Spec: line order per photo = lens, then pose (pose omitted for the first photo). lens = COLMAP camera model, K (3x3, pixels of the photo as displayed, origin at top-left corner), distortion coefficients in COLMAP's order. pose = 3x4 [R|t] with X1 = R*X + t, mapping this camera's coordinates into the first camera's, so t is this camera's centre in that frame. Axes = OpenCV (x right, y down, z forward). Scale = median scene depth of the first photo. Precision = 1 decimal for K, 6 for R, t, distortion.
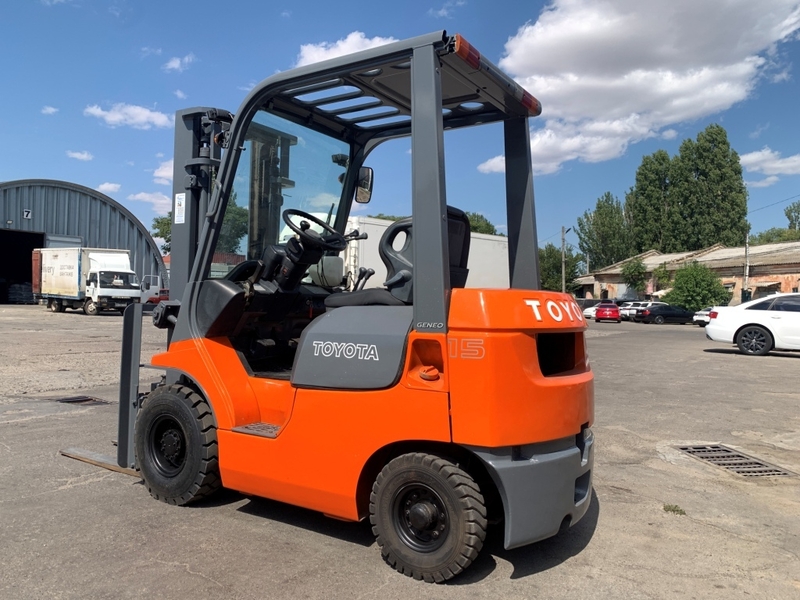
lens RADIAL K [[617.2, 0, 405.1], [0, 617.2, 303.6], [0, 0, 1]] dist [0.036390, -0.035472]
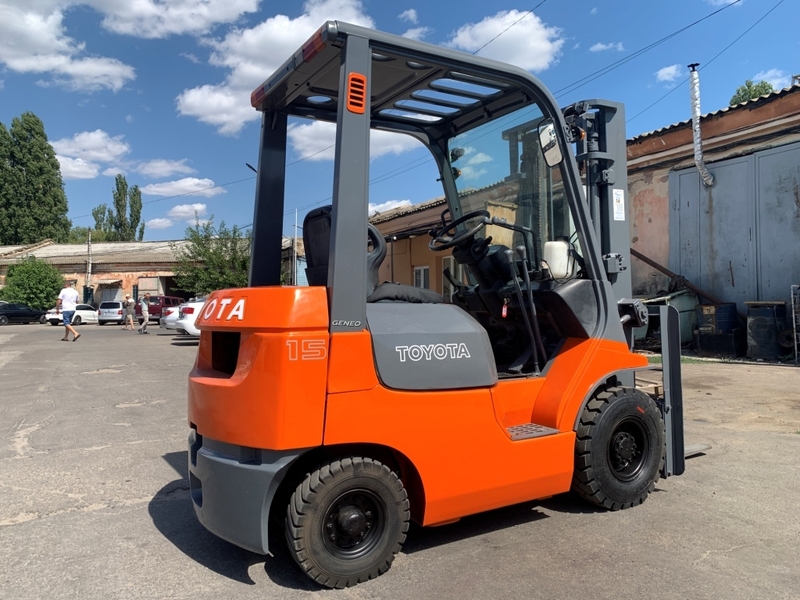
lens RADIAL K [[617.2, 0, 403.3], [0, 617.2, 301.6], [0, 0, 1]] dist [0.036390, -0.035472]
pose [[0.489164, -0.018899, 0.871987, -0.581656], [0.017354, 0.999778, 0.011933, -0.008181], [-0.872019, 0.009295, 0.489384, 0.359753]]
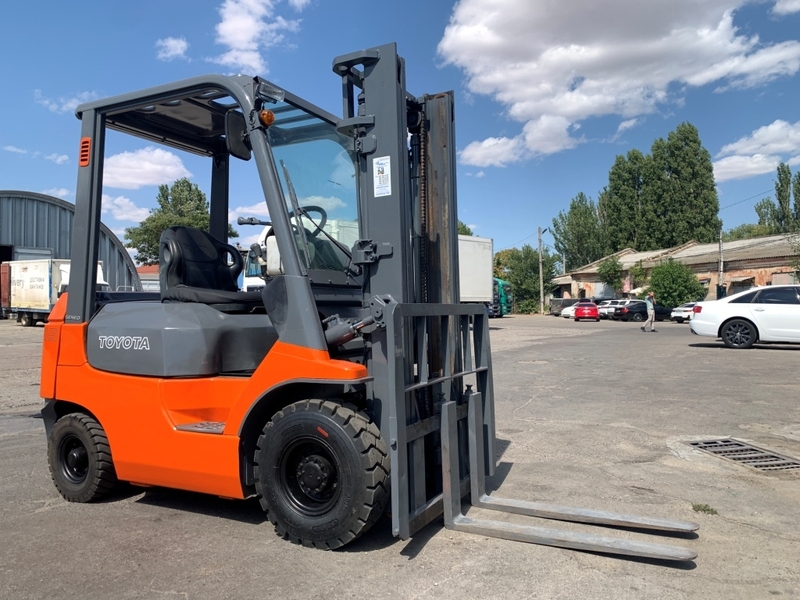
lens RADIAL K [[617.2, 0, 402.4], [0, 617.2, 306.6], [0, 0, 1]] dist [0.036390, -0.035472]
pose [[0.999108, -0.027313, 0.032215, -0.022434], [0.027418, 0.999620, -0.002808, 0.008204], [-0.032126, 0.003689, 0.999477, 0.038495]]
